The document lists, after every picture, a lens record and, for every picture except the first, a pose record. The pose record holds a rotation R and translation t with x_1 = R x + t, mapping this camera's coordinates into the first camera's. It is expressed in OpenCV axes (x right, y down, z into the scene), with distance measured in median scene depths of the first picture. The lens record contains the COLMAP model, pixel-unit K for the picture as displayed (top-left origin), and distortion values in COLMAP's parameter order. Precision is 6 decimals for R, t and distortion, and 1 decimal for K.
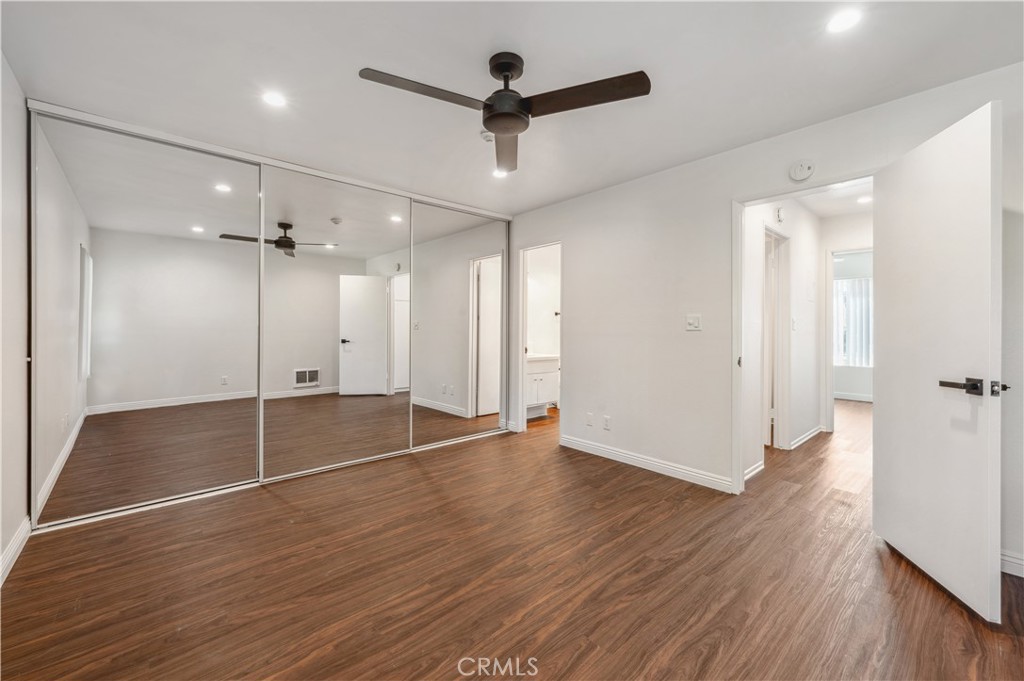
lens RADIAL K [[409.1, 0, 511.8], [0, 409.1, 332.7], [0, 0, 1]] dist [-0.003120, -0.000248]
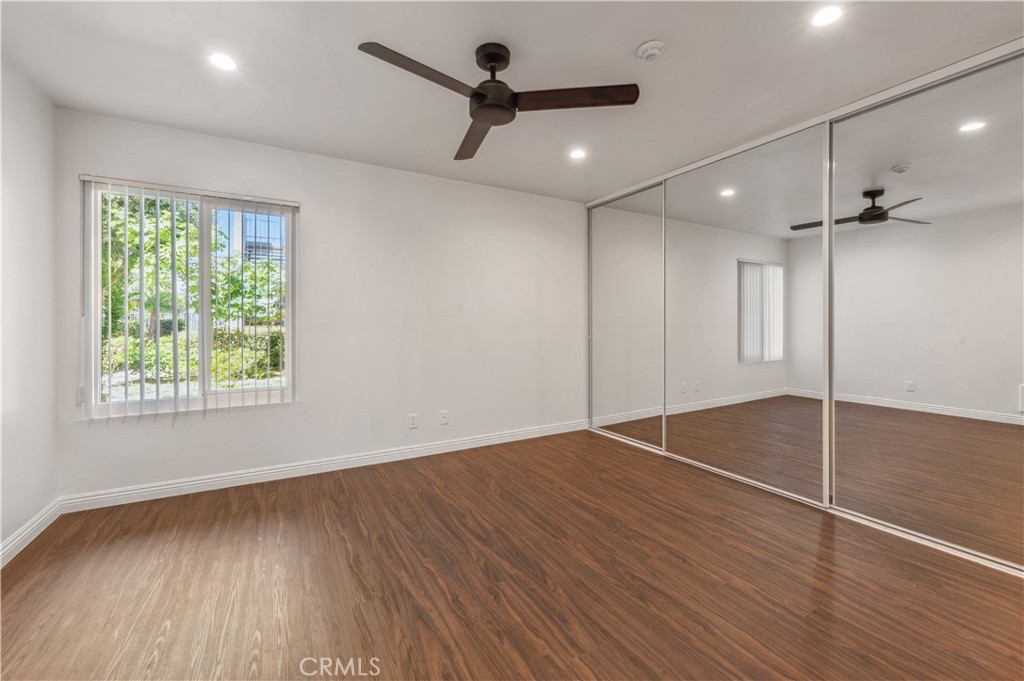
lens RADIAL K [[409.1, 0, 510.6], [0, 409.1, 319.8], [0, 0, 1]] dist [-0.003120, -0.000248]
pose [[-0.190136, -0.003925, -0.981750, 0.881325], [-0.013894, 0.999903, -0.001307, -0.010917], [0.981659, 0.013392, -0.190172, 1.128644]]
